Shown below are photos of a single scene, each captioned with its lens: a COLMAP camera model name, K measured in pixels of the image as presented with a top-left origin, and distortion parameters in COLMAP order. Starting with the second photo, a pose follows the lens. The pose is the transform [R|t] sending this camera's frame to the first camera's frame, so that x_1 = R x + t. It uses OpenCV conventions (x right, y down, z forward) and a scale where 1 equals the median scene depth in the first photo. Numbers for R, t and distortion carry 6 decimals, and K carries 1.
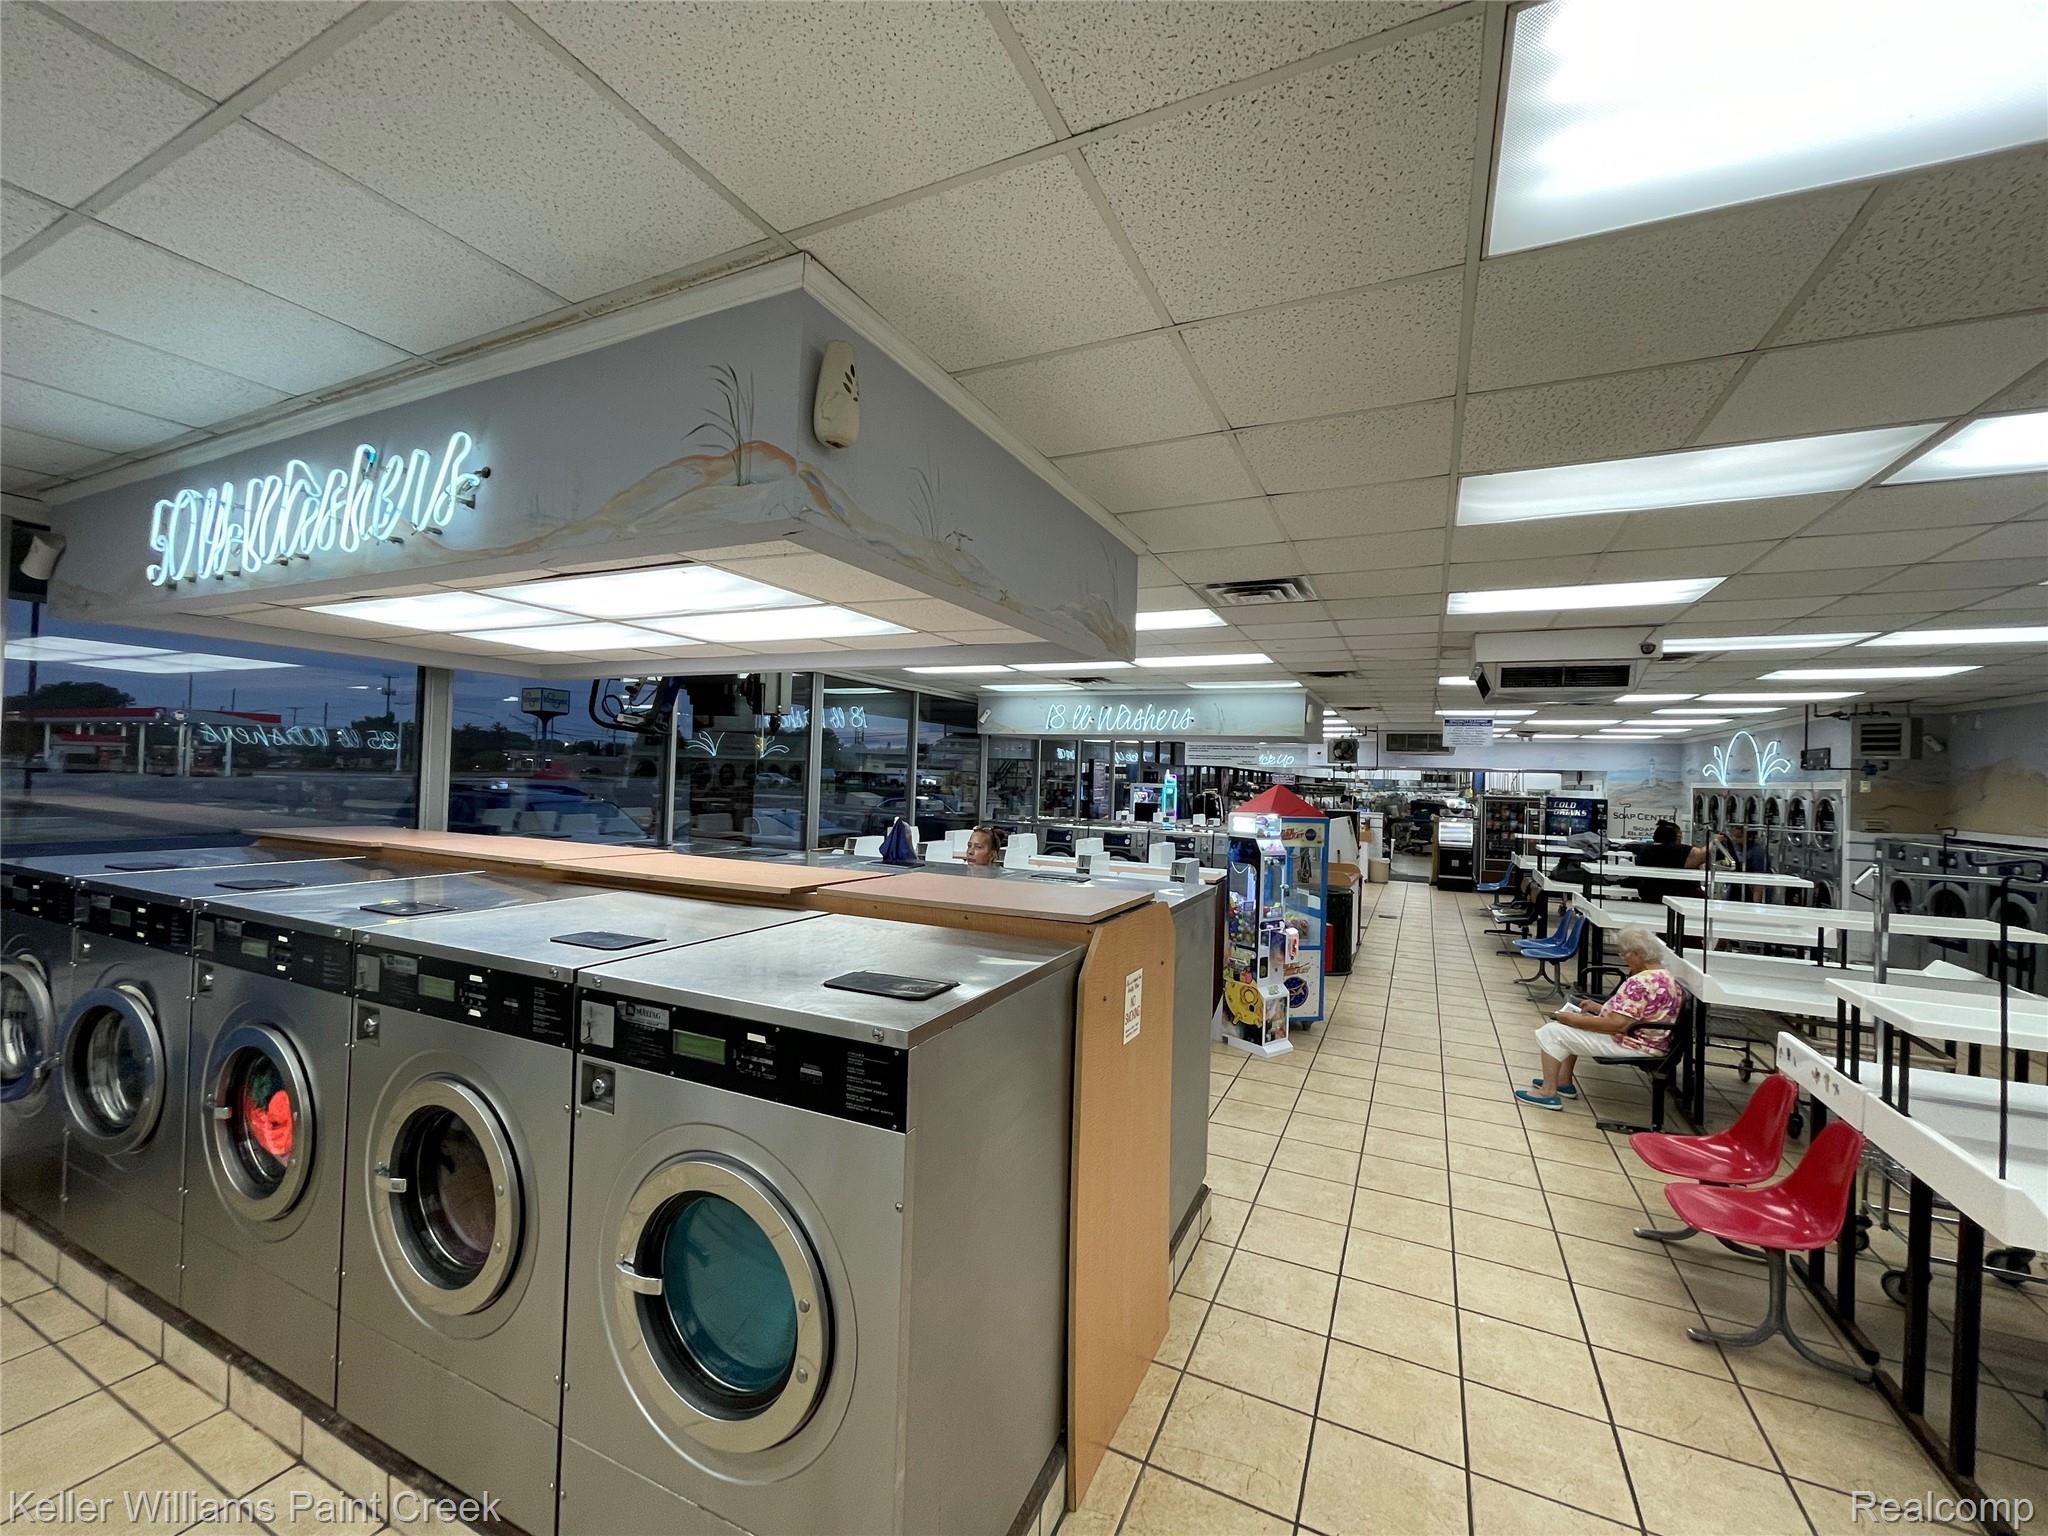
lens RADIAL K [[830.5, 0, 1014.2], [0, 830.5, 763.8], [0, 0, 1]] dist [0.001316, 0.000037]
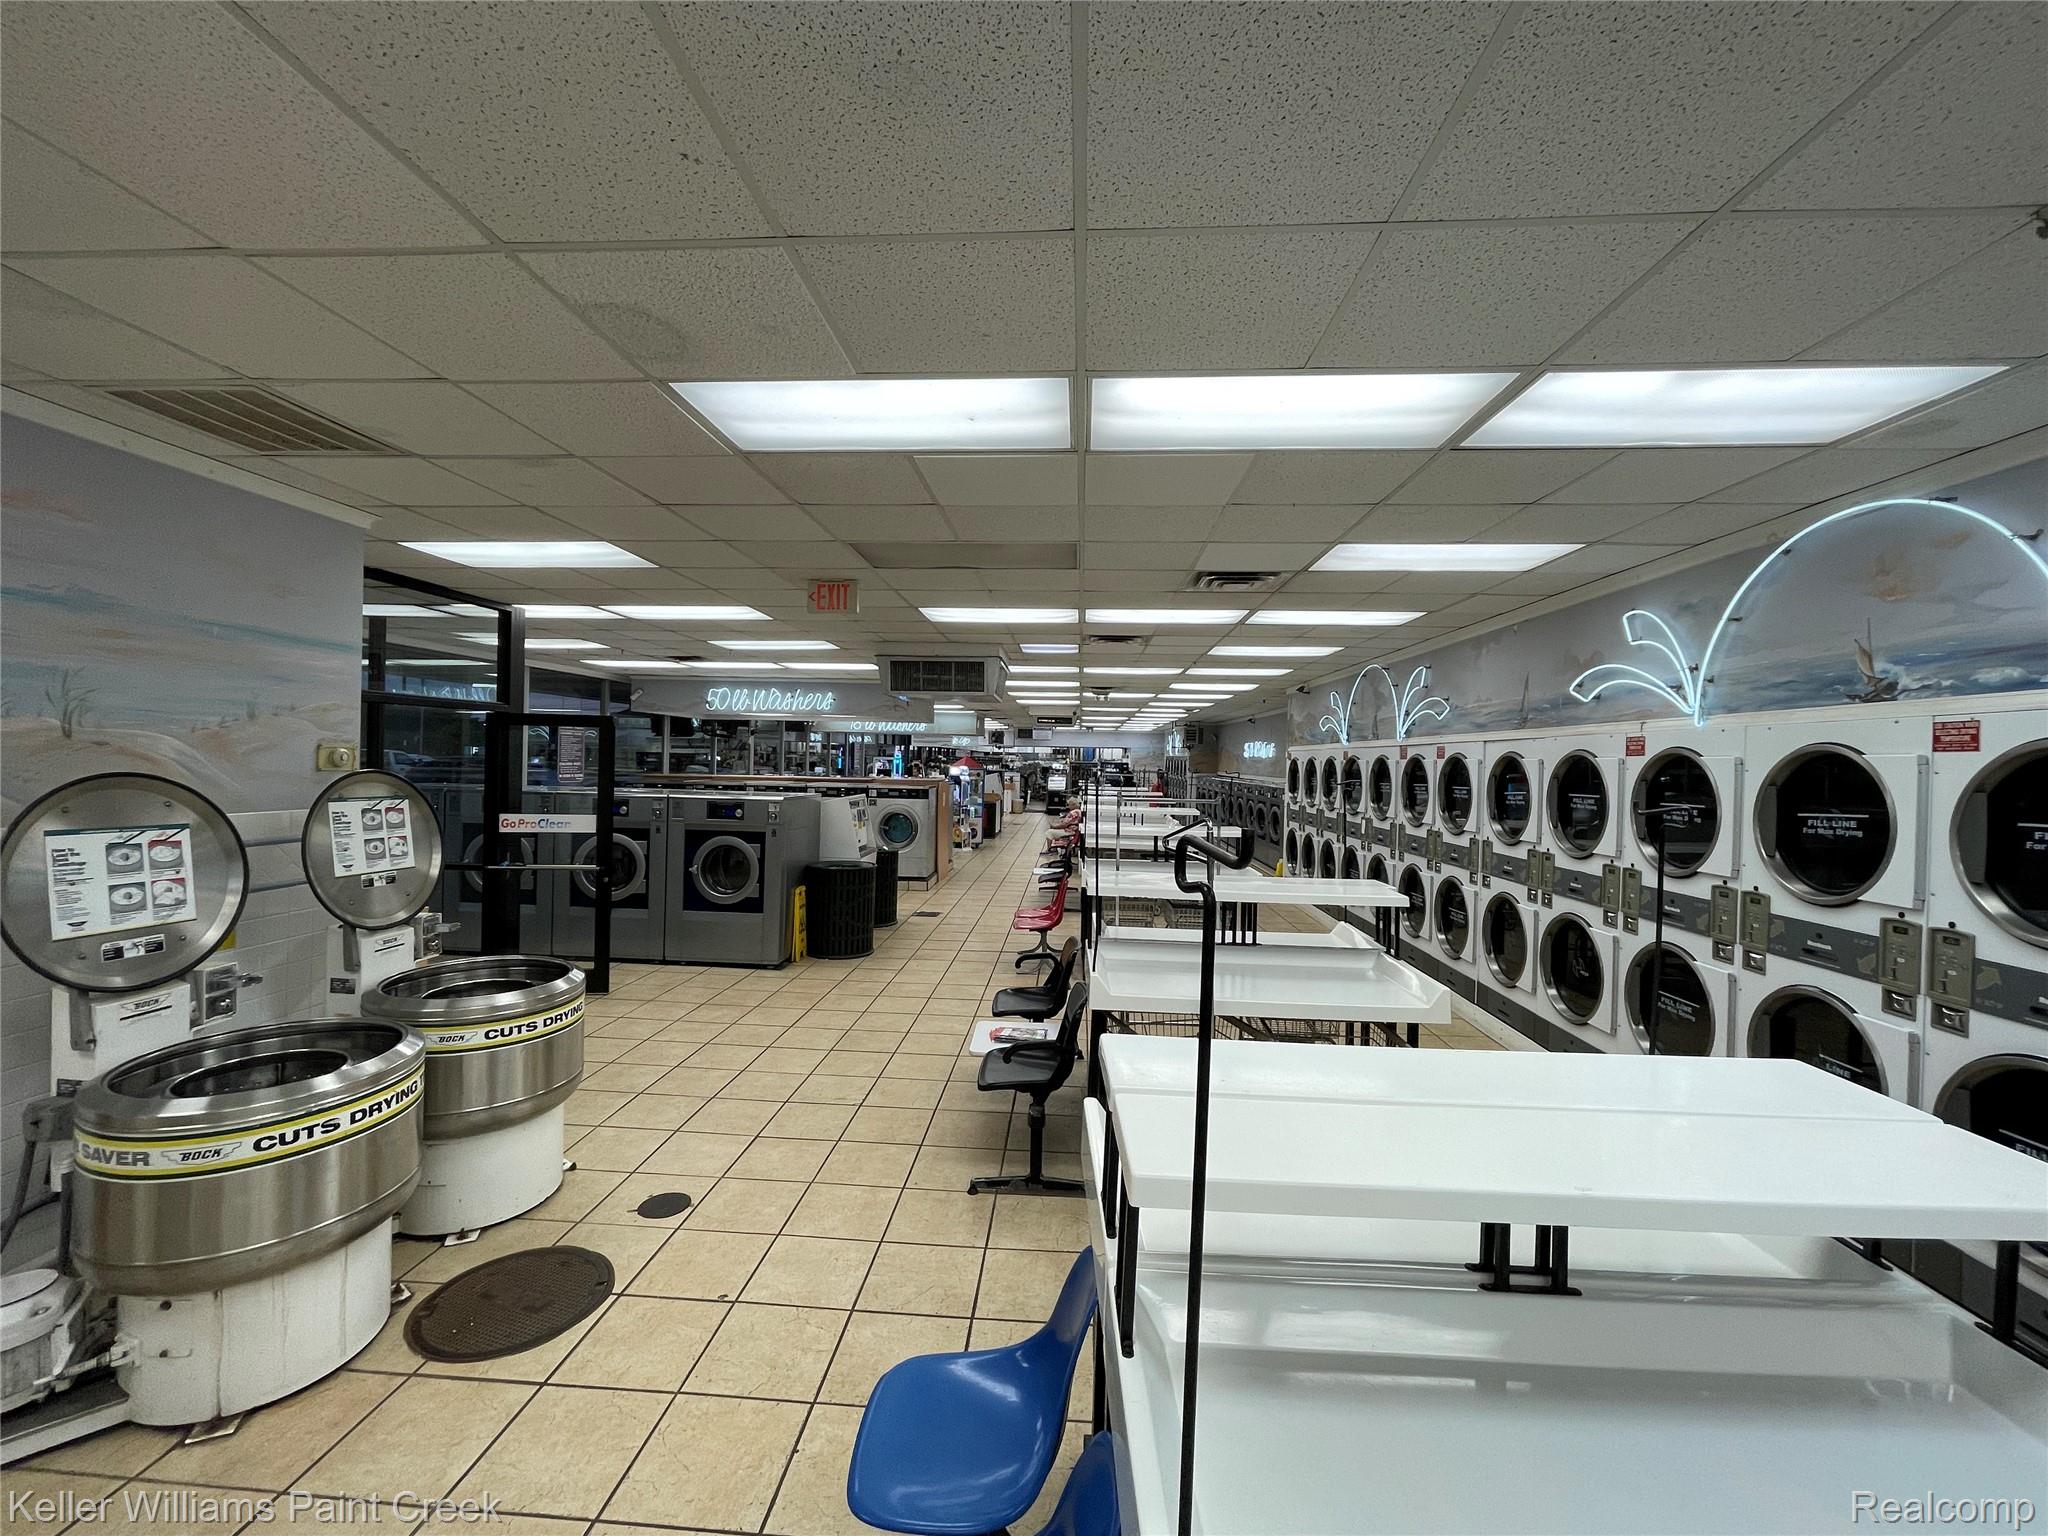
lens RADIAL K [[830.5, 0, 1022.5], [0, 830.5, 763.4], [0, 0, 1]] dist [0.001316, 0.000037]
pose [[0.924315, -0.013159, 0.381404, -0.217254], [0.001734, 0.999540, 0.030283, -0.012786], [-0.381627, -0.027330, 0.923912, -0.623785]]
